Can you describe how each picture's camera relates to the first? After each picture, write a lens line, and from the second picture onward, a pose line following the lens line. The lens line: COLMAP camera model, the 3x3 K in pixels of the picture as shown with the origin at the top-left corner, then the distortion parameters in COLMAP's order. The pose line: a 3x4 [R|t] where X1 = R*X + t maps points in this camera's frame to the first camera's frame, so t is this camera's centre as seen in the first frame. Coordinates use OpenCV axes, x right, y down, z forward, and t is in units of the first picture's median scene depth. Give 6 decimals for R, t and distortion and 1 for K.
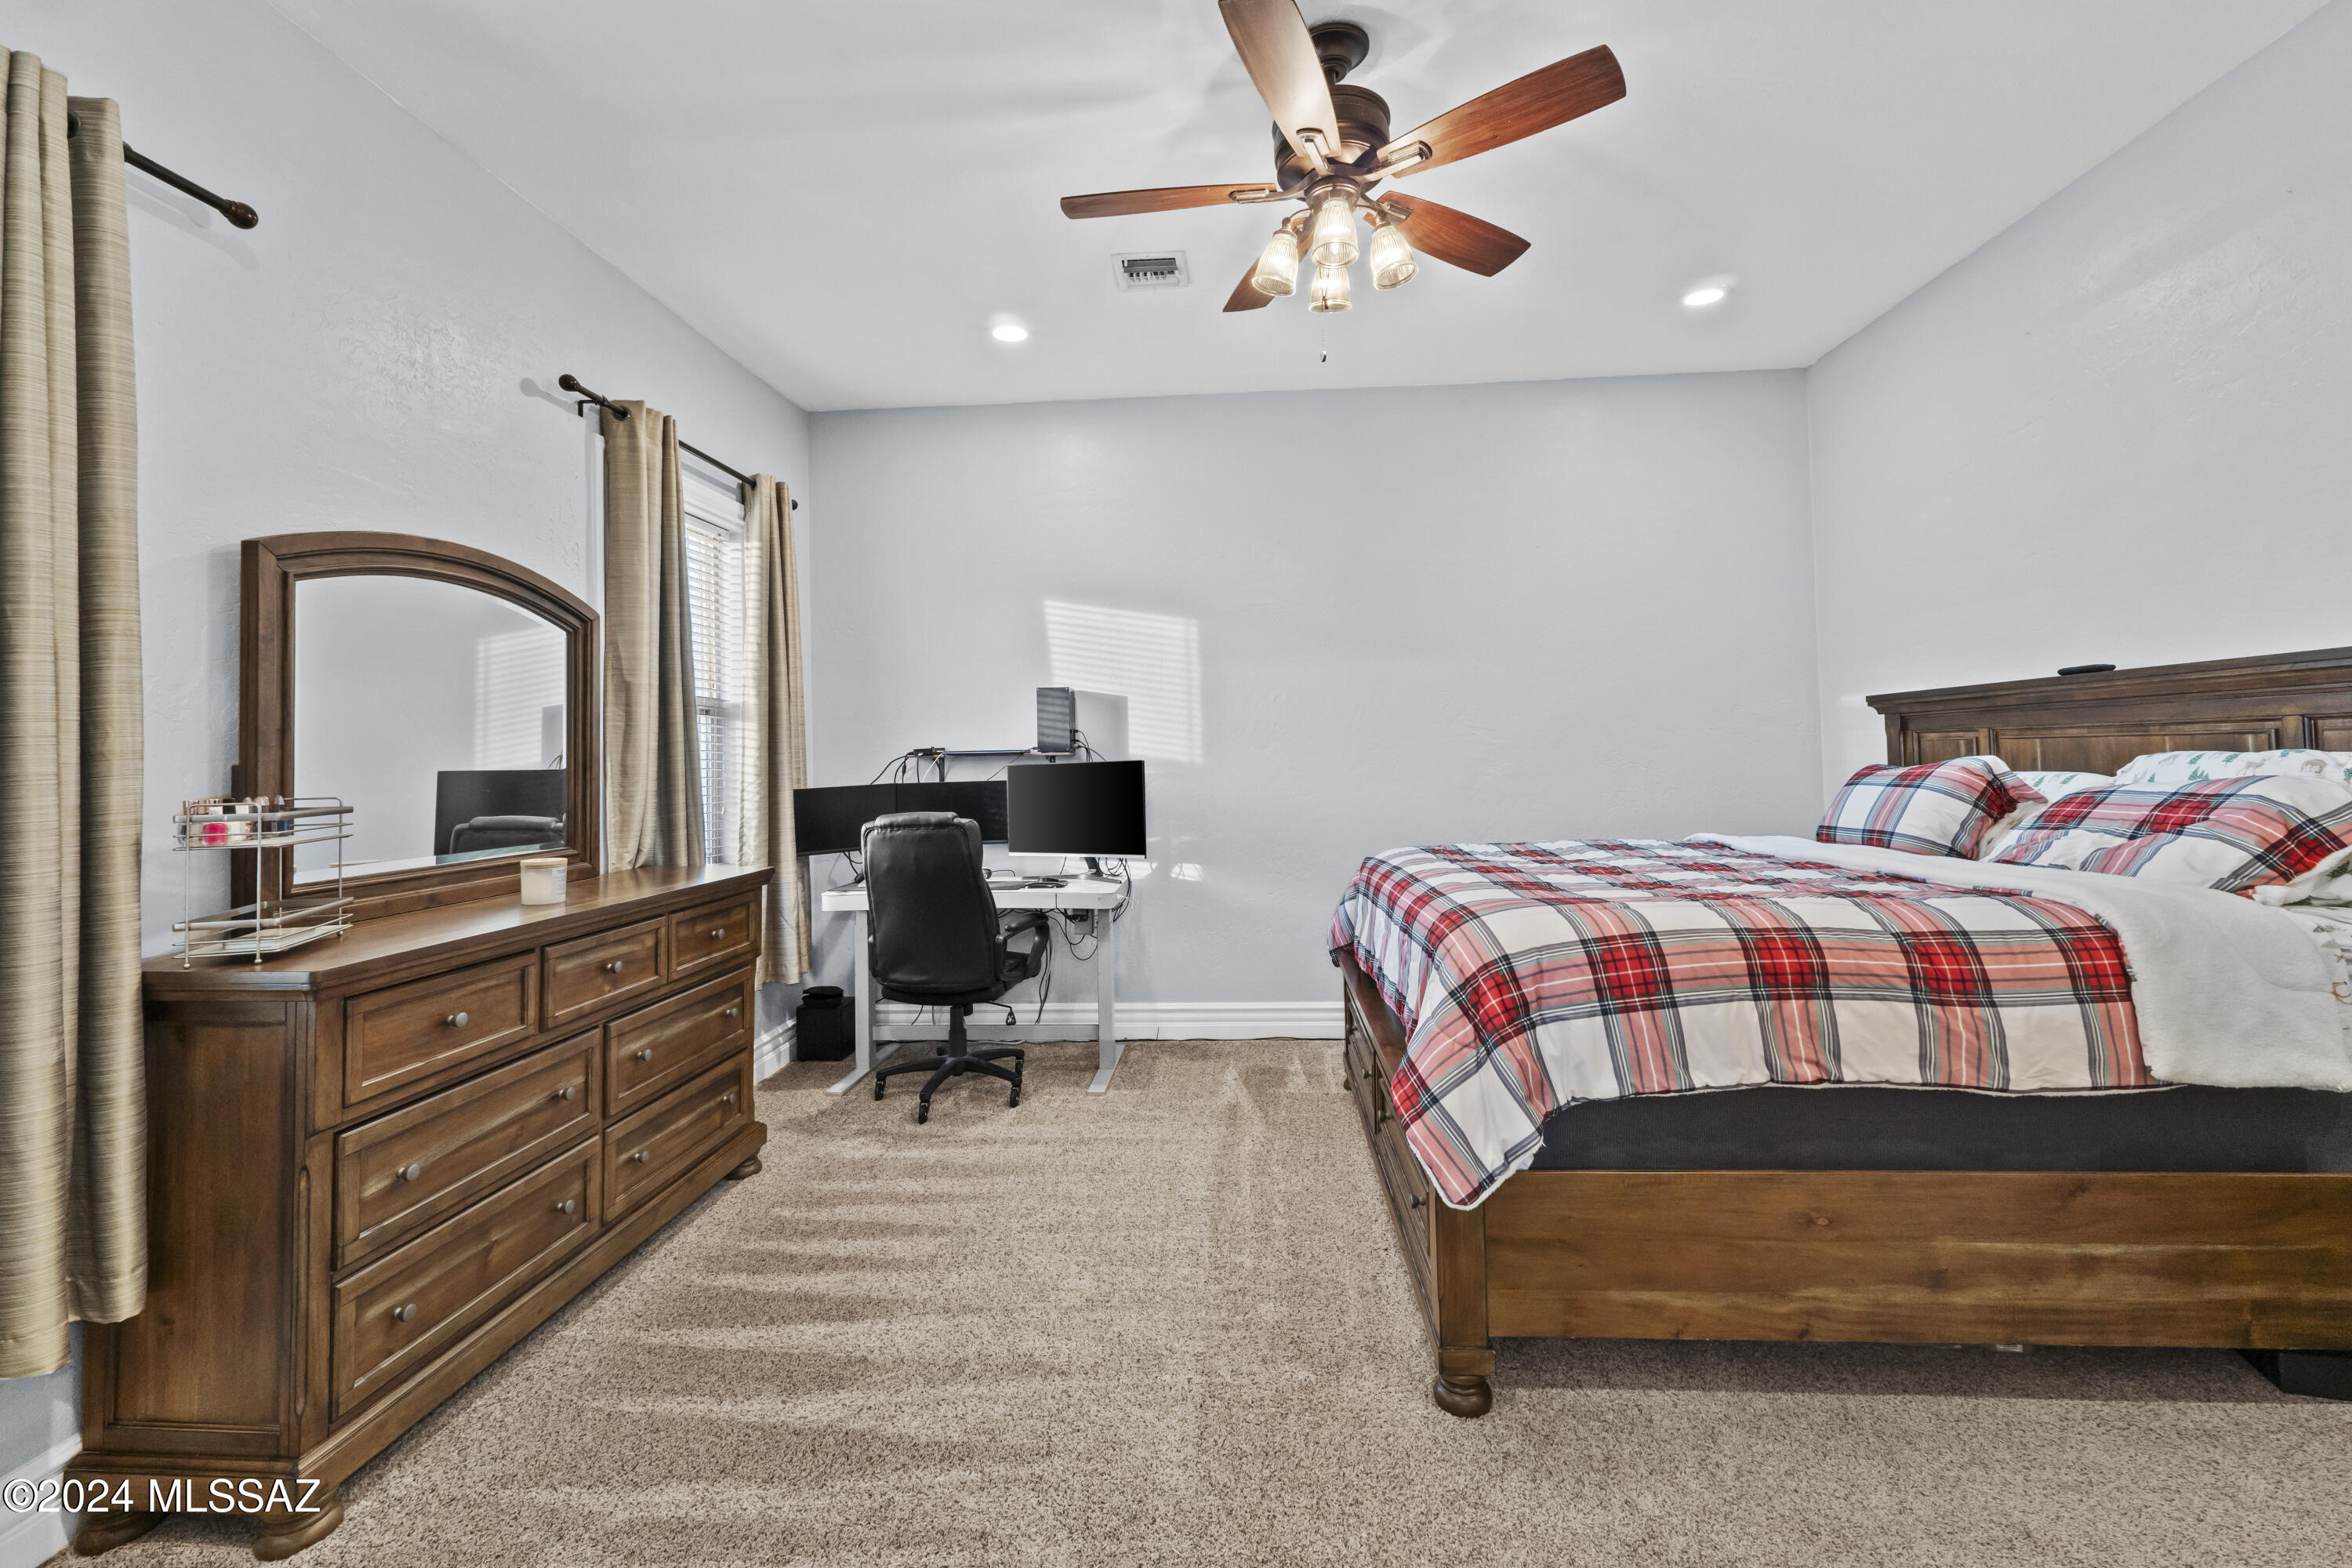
lens RADIAL K [[1003.8, 0, 1170.2], [0, 1003.8, 754.5], [0, 0, 1]] dist [0.007291, 0.000185]
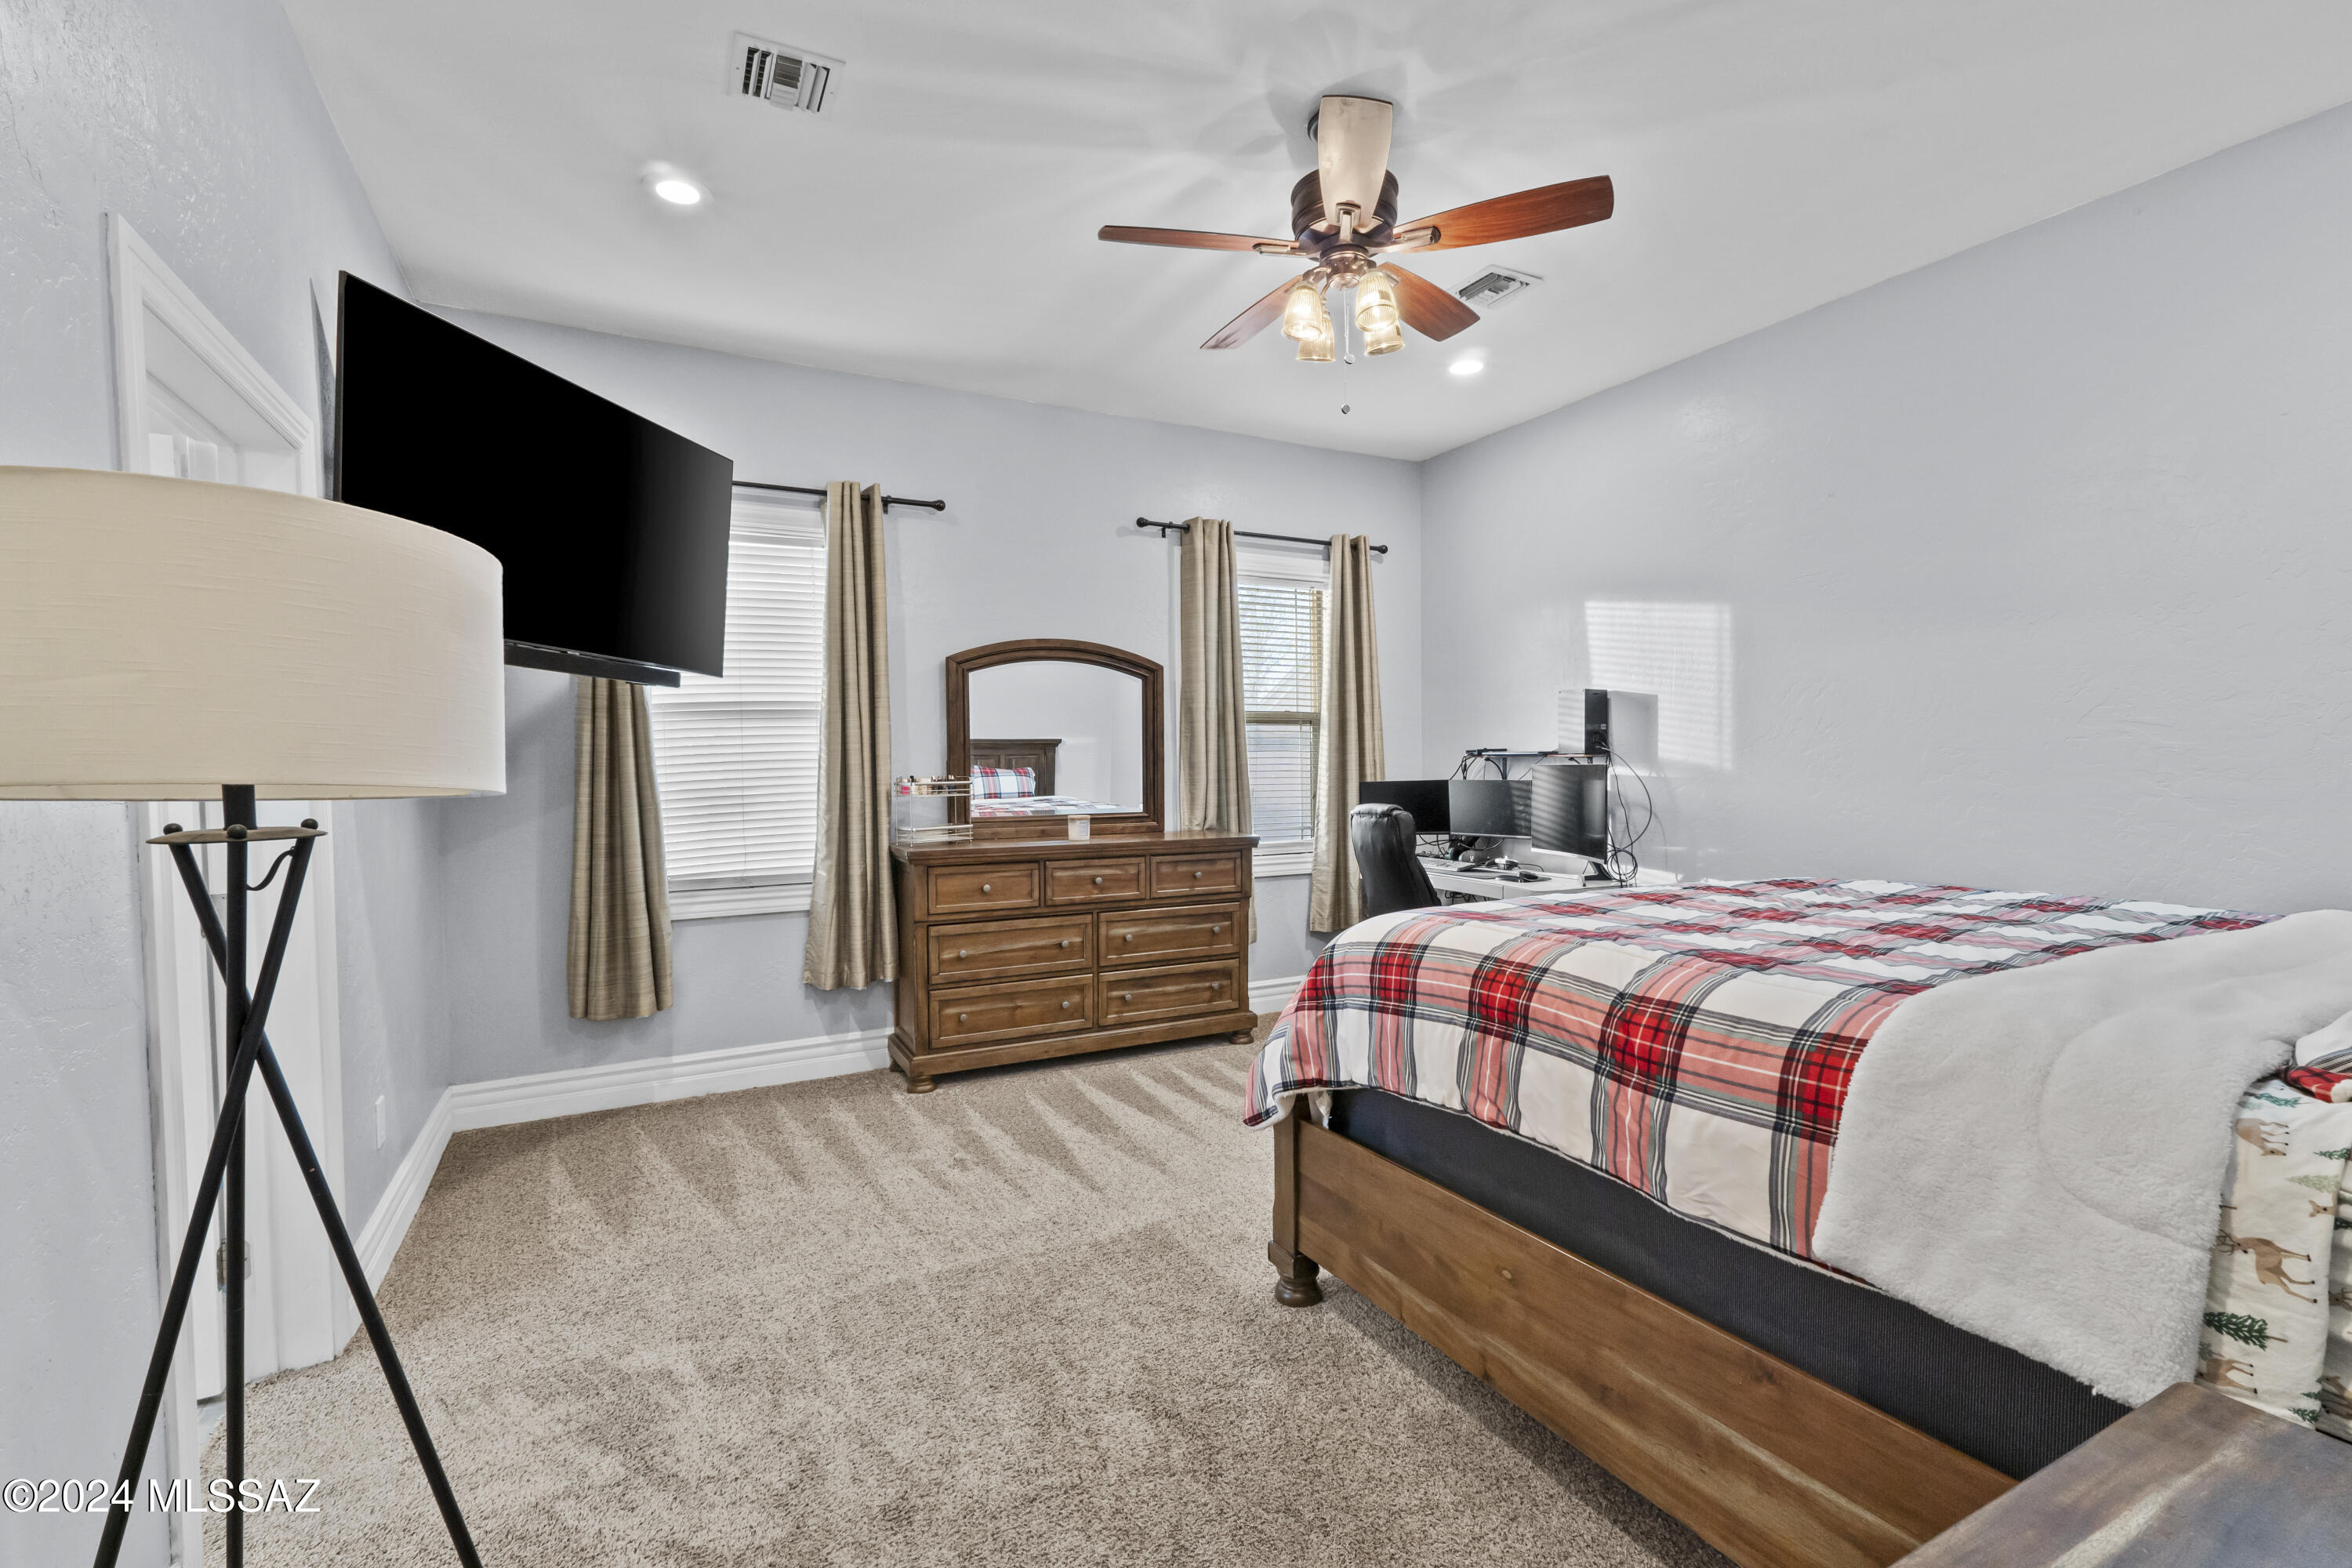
lens RADIAL K [[1009.4, 0, 1177.1], [0, 1009.4, 840.2], [0, 0, 1]] dist [0.000455, 0.000072]
pose [[0.529431, 0.080814, -0.844495, 1.045584], [-0.002745, 0.995610, 0.093554, -0.020916], [0.848348, -0.047212, 0.527329, 0.222862]]
